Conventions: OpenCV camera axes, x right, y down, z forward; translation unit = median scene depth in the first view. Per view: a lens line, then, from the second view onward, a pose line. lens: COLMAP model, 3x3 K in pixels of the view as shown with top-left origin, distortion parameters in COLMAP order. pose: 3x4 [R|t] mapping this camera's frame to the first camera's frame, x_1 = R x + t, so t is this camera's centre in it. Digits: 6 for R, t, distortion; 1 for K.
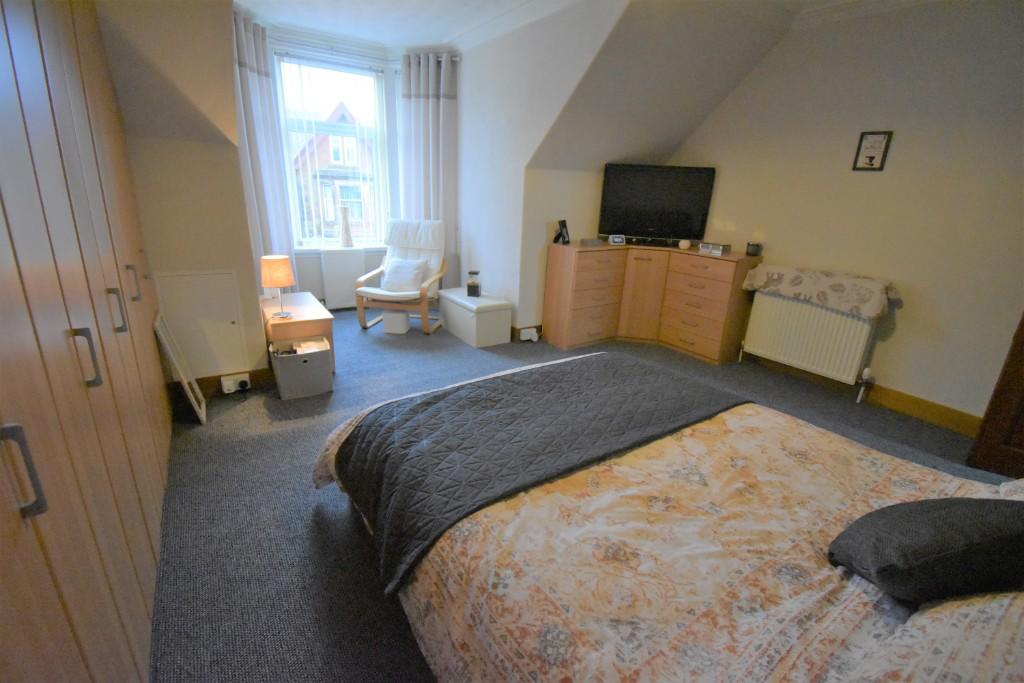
lens RADIAL K [[470.0, 0, 513.6], [0, 470.0, 341.7], [0, 0, 1]] dist [-0.000104, -0.000825]
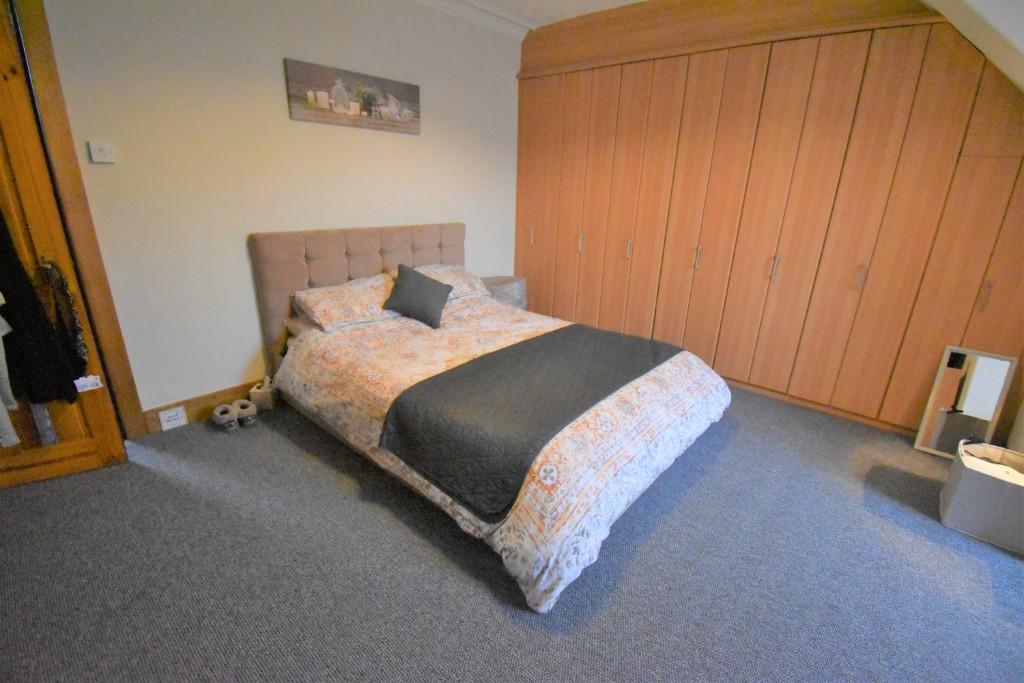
lens RADIAL K [[470.0, 0, 510.3], [0, 470.0, 339.6], [0, 0, 1]] dist [-0.000104, -0.000825]
pose [[-0.964231, 0.010944, -0.264838, 0.747711], [-0.147789, 0.807231, 0.571434, -0.772621], [0.220039, 0.590134, -0.776740, 2.390450]]
